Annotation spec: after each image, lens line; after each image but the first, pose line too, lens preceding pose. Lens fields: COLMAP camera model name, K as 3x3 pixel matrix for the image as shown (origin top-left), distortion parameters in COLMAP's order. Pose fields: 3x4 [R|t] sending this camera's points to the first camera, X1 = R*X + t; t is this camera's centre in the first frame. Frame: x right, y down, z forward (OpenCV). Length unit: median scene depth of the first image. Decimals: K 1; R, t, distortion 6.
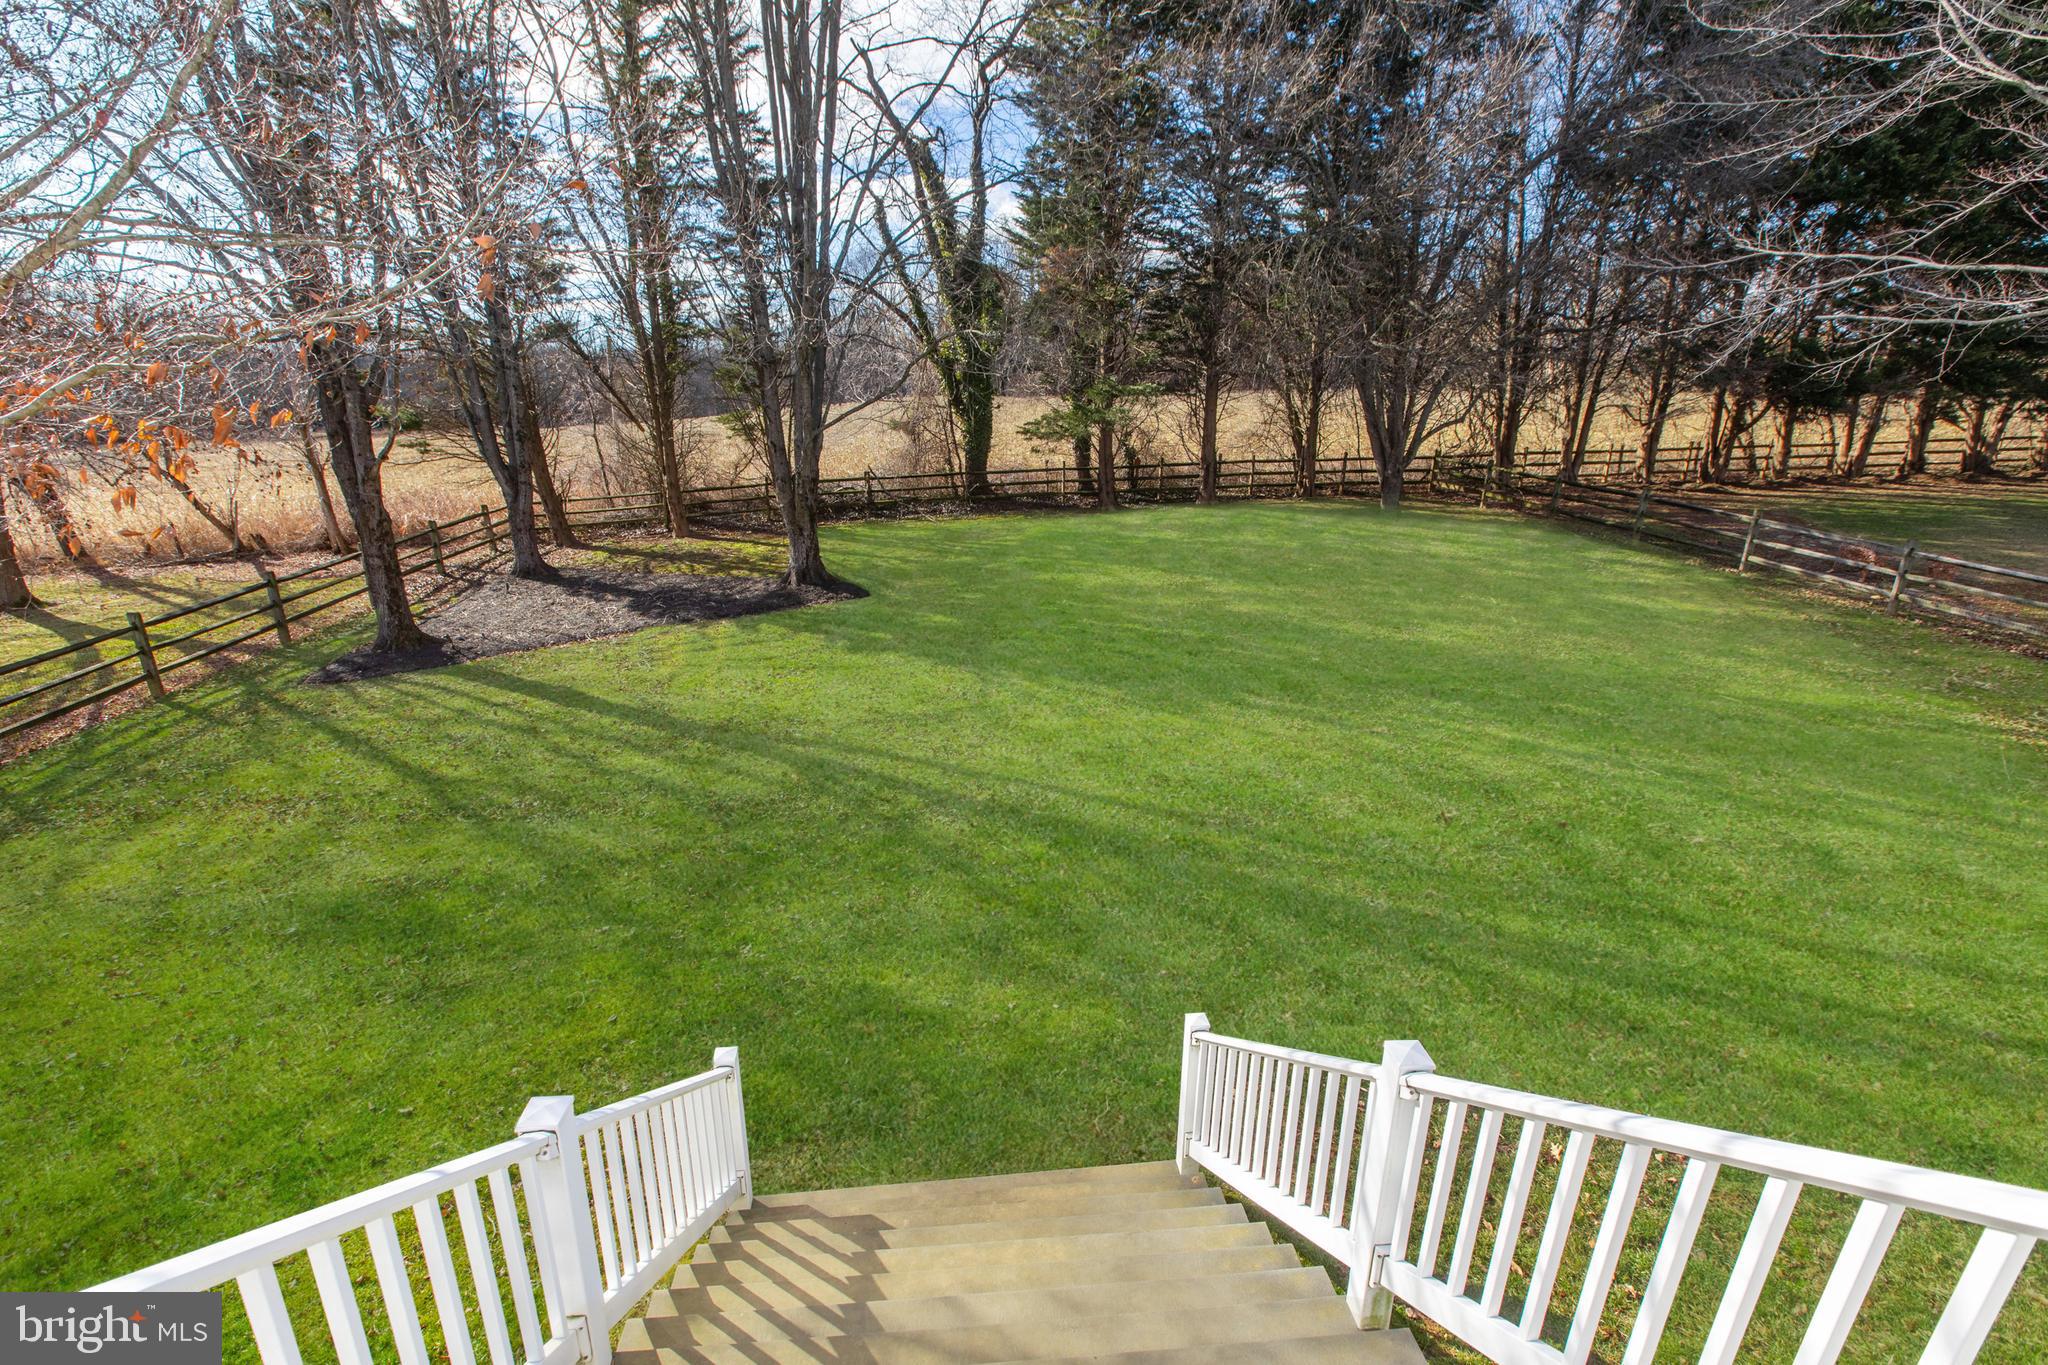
lens RADIAL K [[917.5, 0, 1034.4], [0, 917.5, 686.3], [0, 0, 1]] dist [0.002393, 0.000009]
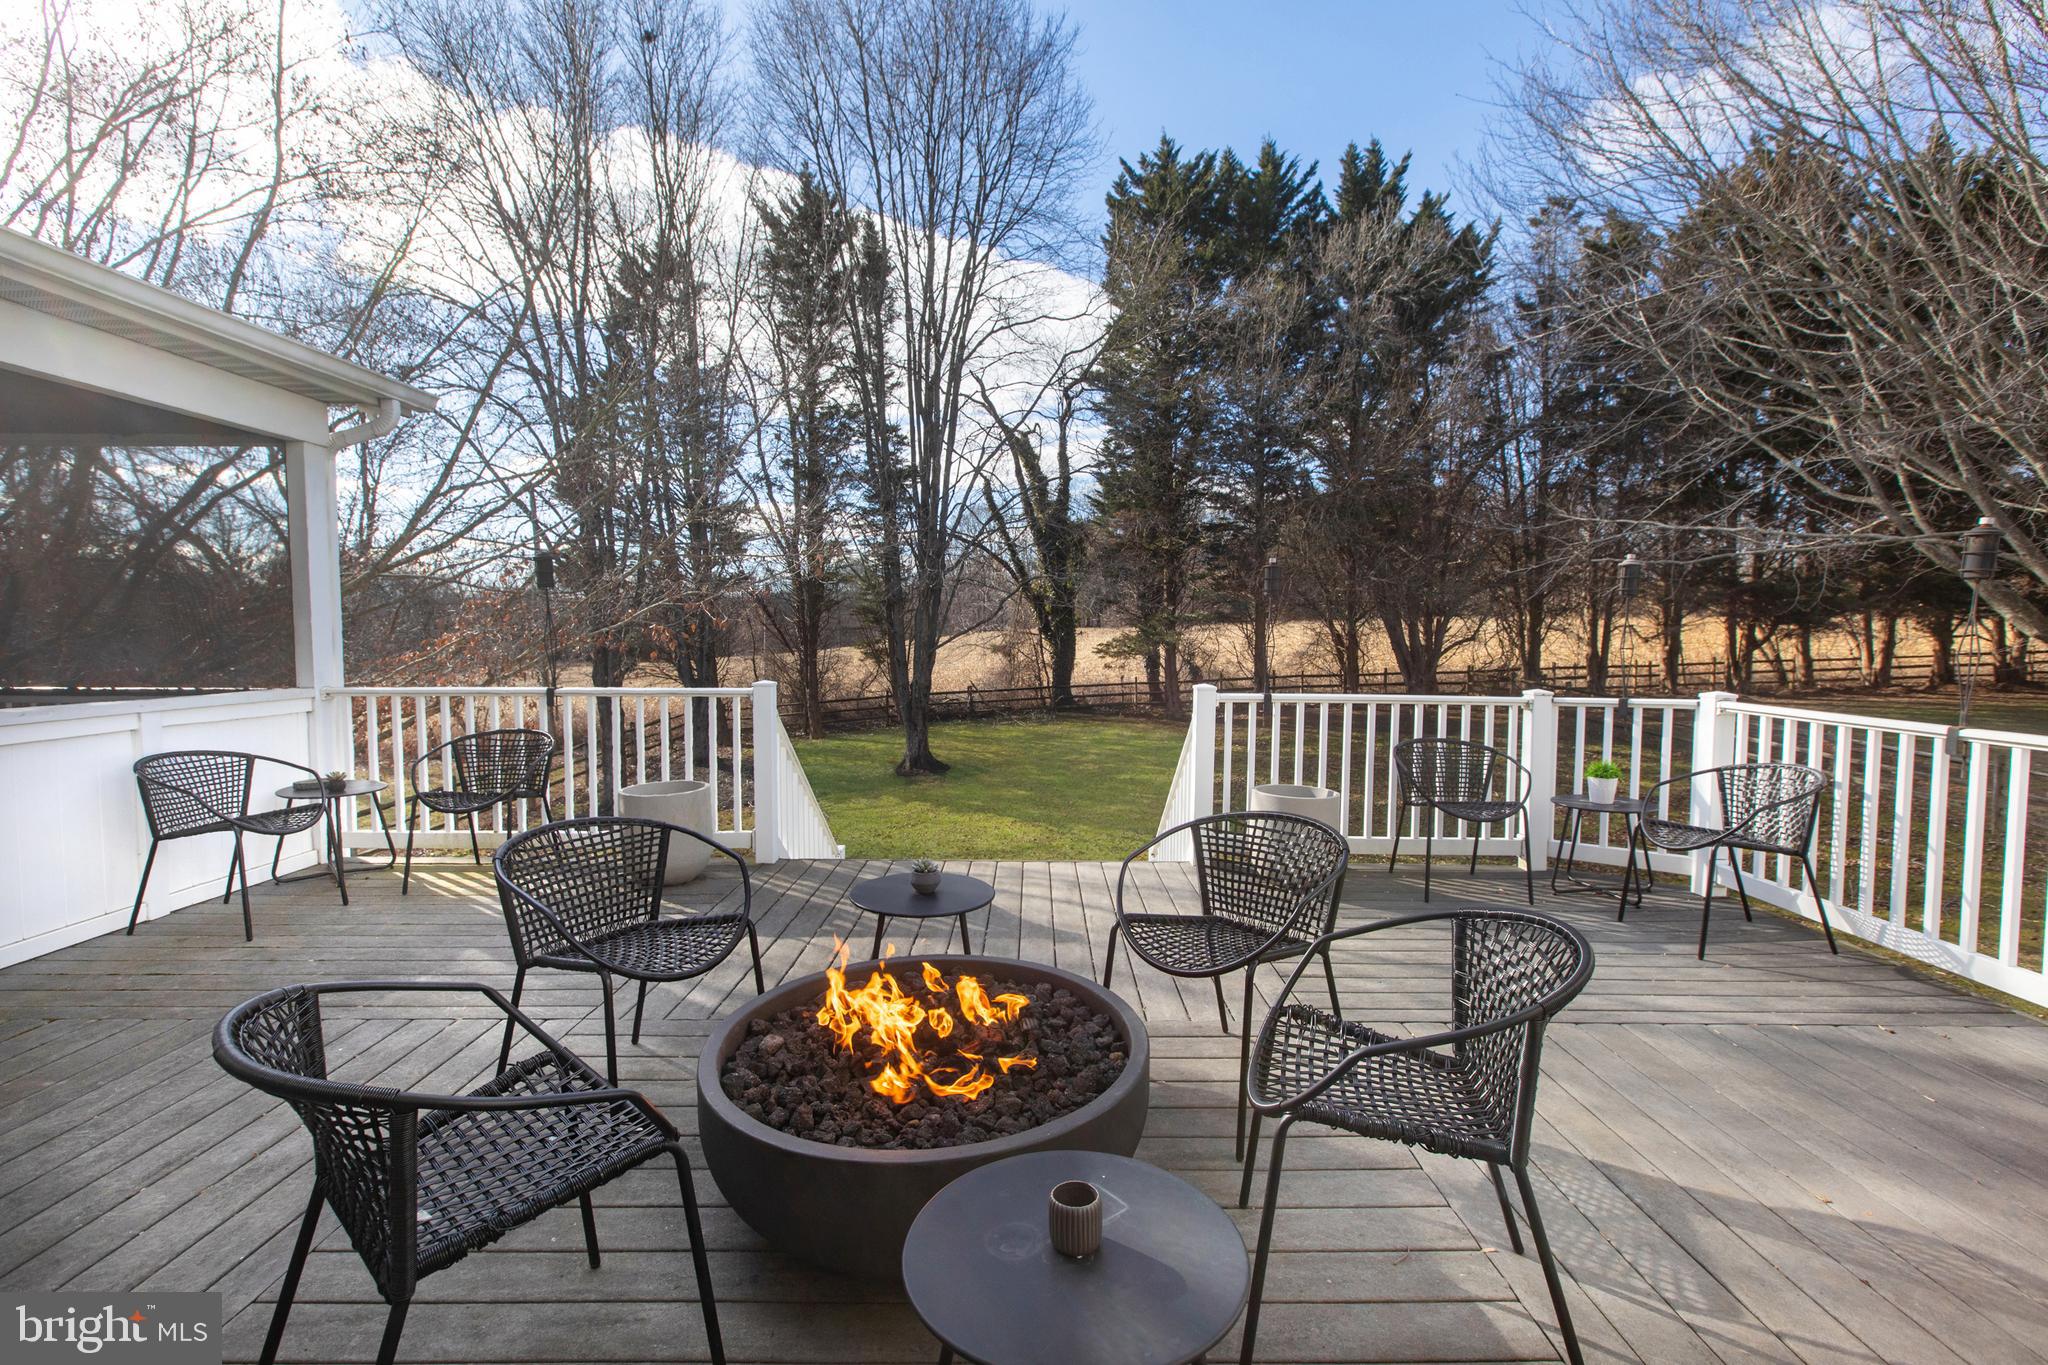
lens RADIAL K [[917.5, 0, 1034.4], [0, 917.5, 686.3], [0, 0, 1]] dist [0.002393, 0.000009]
pose [[0.993945, -0.004886, -0.109766, 0.035918], [-0.021732, 0.970533, -0.239986, 0.057491], [0.107704, 0.240918, 0.964551, -0.161090]]
